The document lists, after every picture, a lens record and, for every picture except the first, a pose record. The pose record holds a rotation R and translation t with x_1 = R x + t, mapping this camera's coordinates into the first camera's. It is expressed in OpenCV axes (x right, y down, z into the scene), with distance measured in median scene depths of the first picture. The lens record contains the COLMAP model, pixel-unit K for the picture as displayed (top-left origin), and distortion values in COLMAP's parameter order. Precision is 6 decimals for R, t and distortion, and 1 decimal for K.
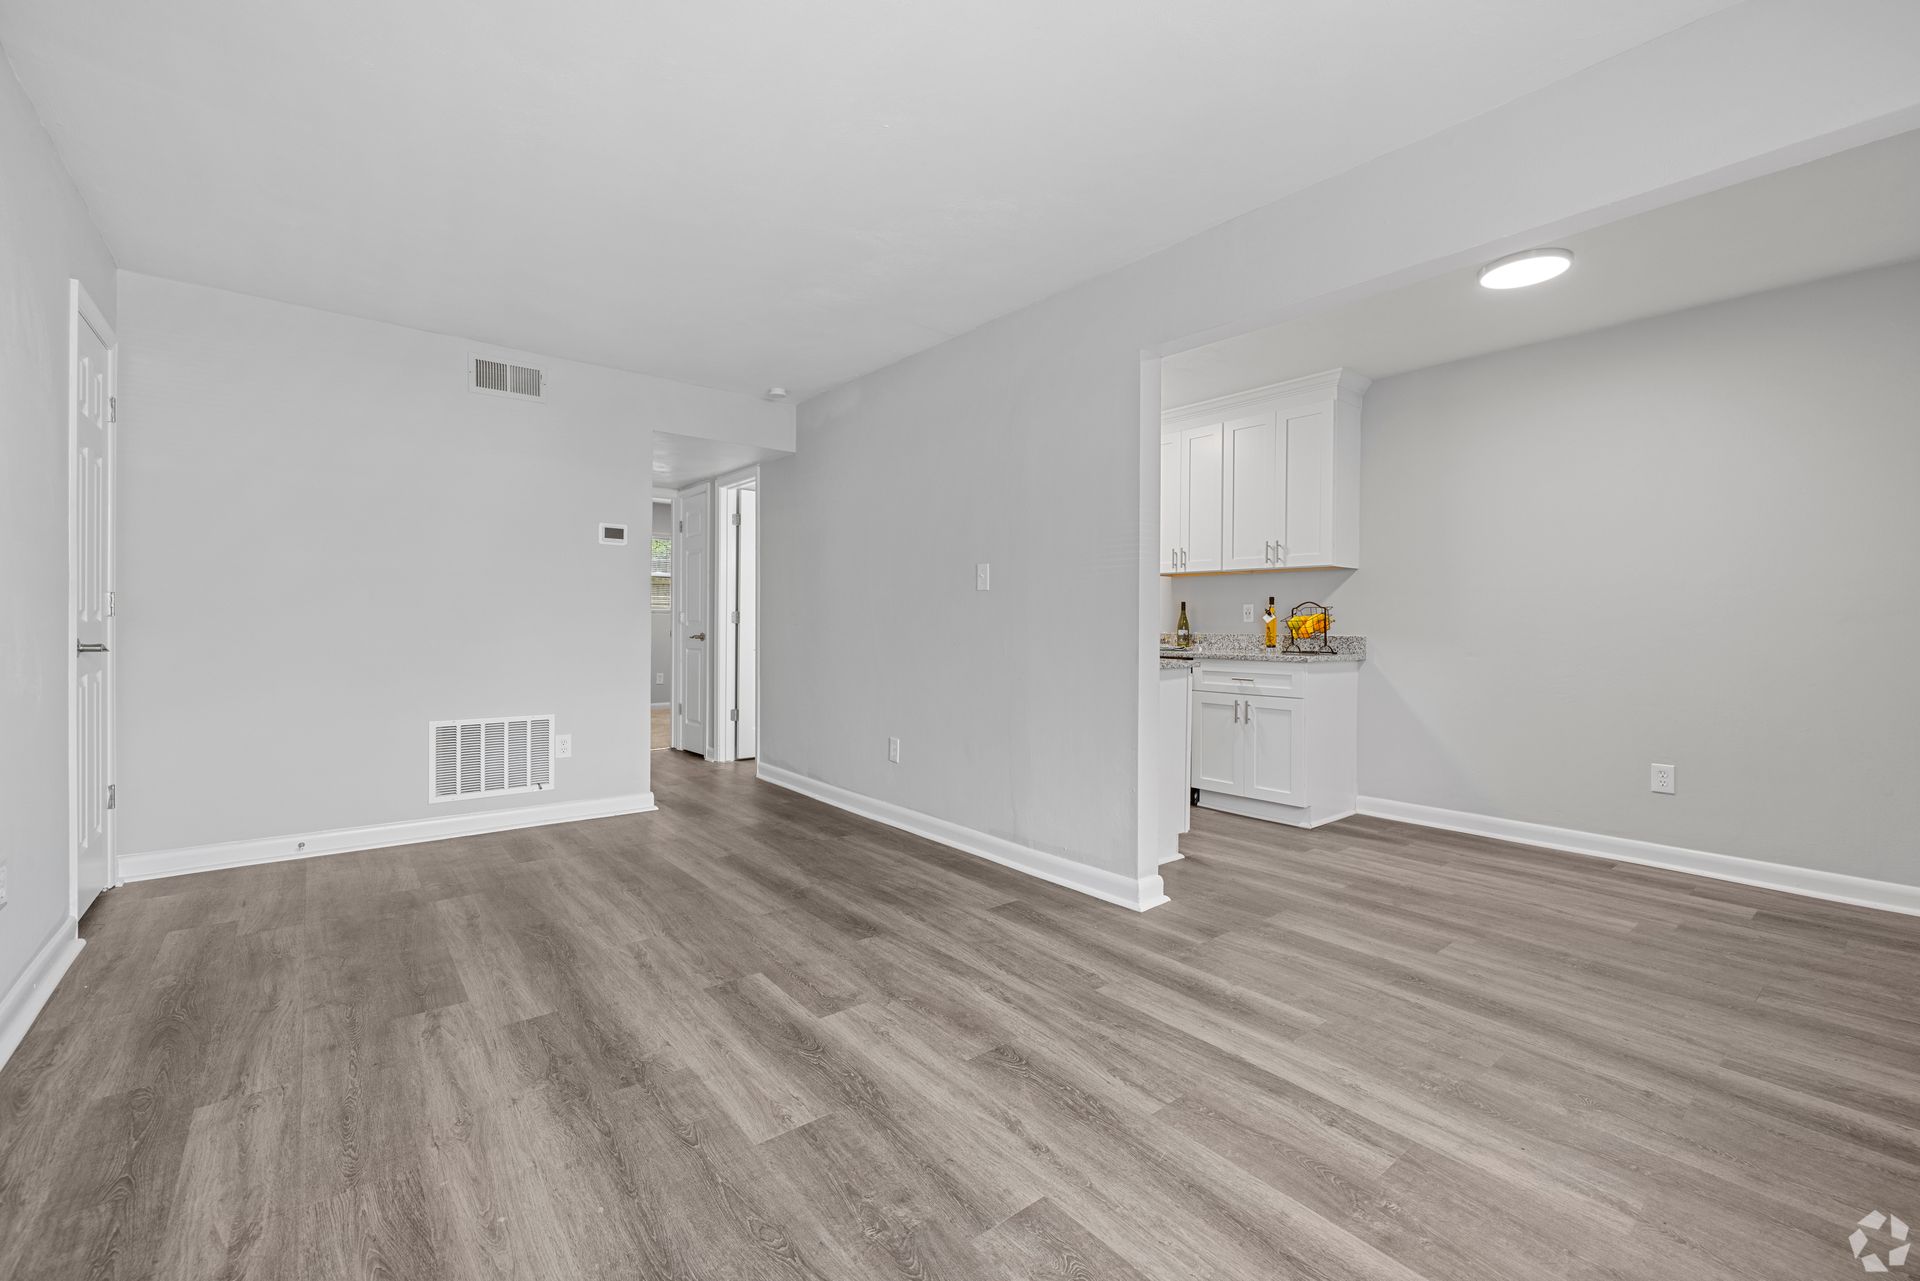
lens RADIAL K [[810.3, 0, 975.7], [0, 810.3, 640.0], [0, 0, 1]] dist [0.000607, 0.000071]
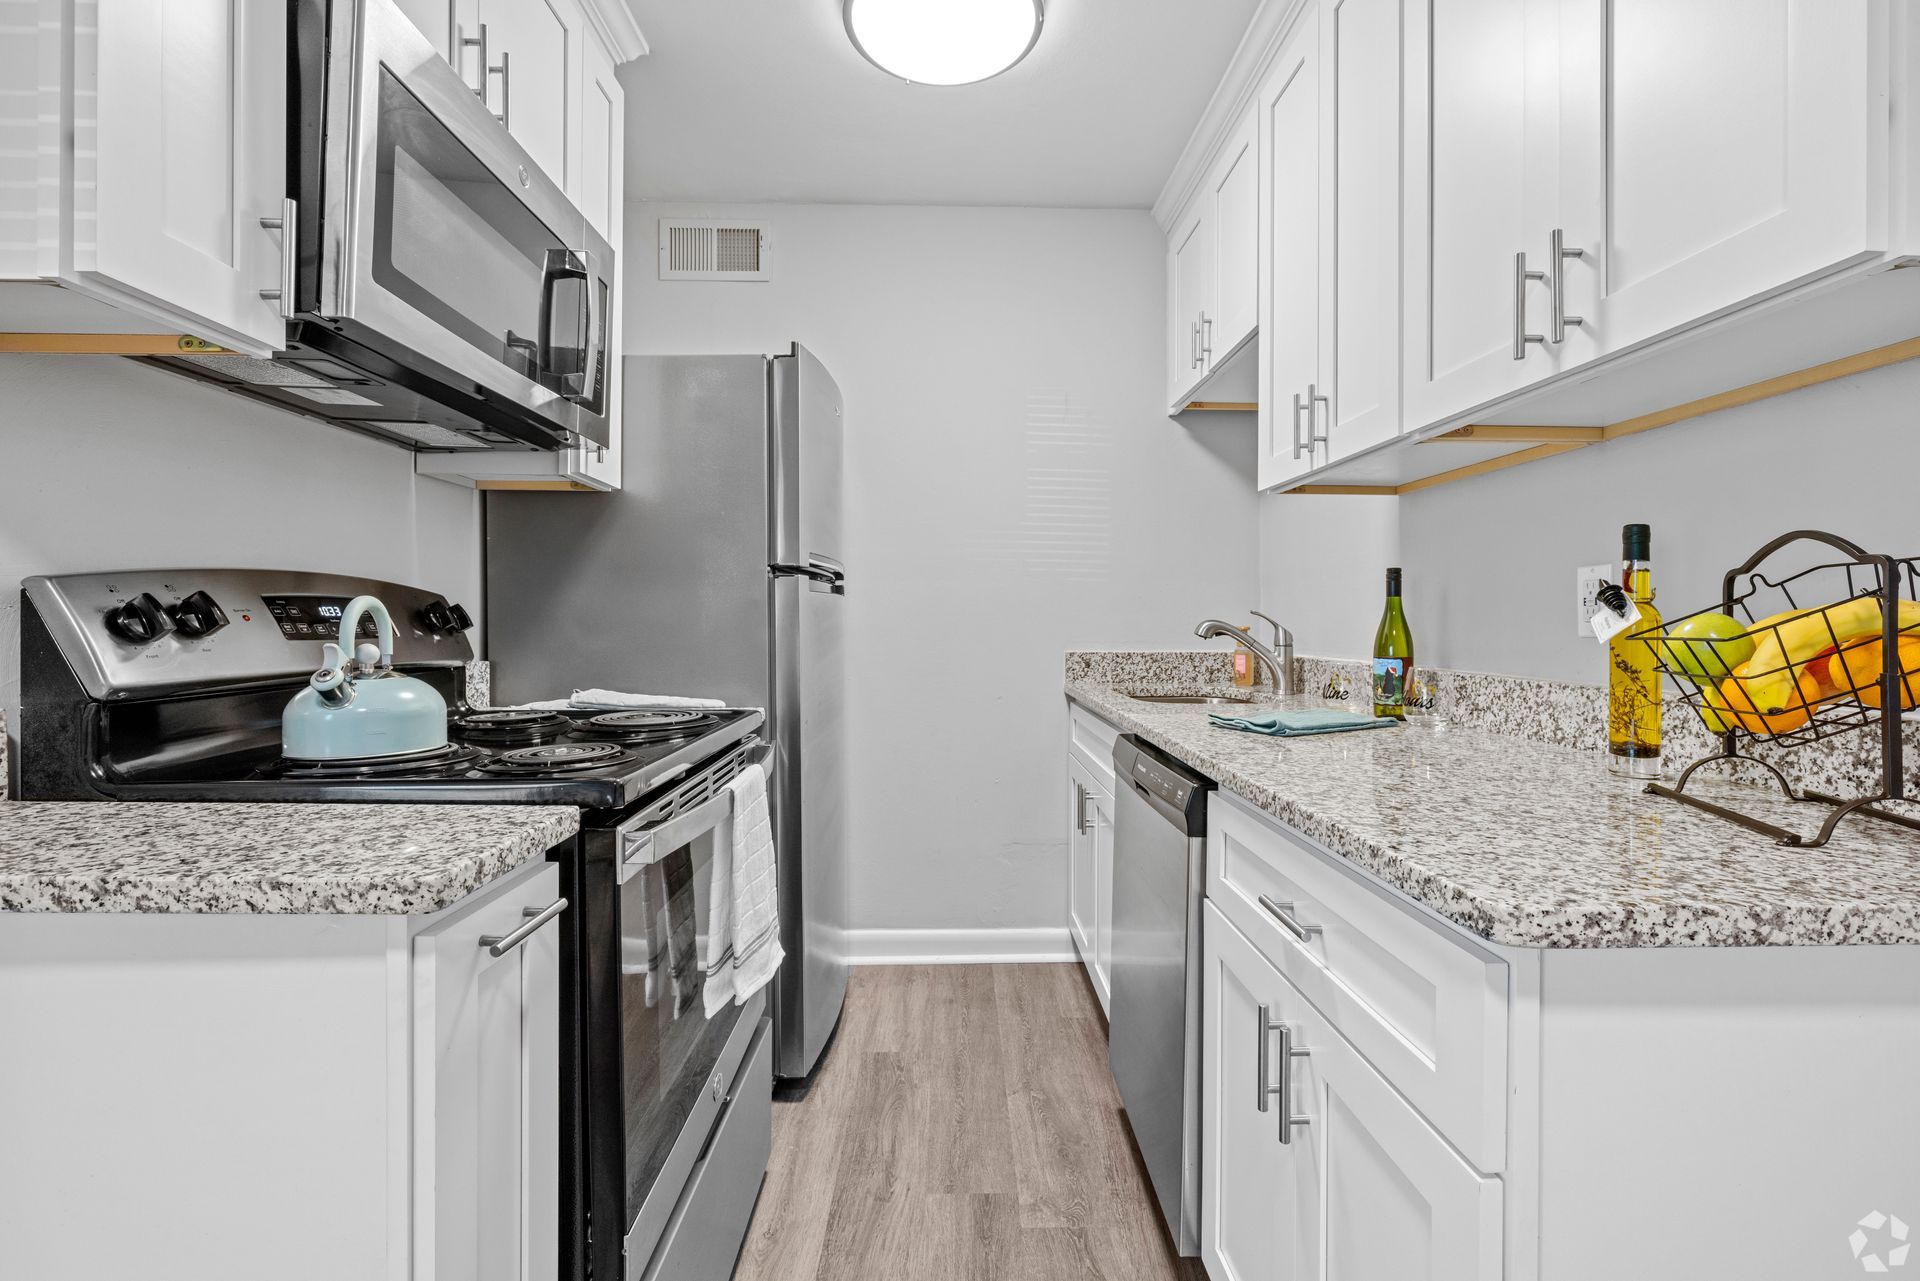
lens RADIAL K [[921.1, 0, 960.0], [0, 921.1, 640.5], [0, 0, 1]] dist [0.000765, 0.000093]
pose [[0.784947, 0.005183, -0.619541, 0.378119], [-0.004530, 0.999986, 0.002626, -0.022171], [0.619546, 0.000745, 0.784960, 0.700103]]
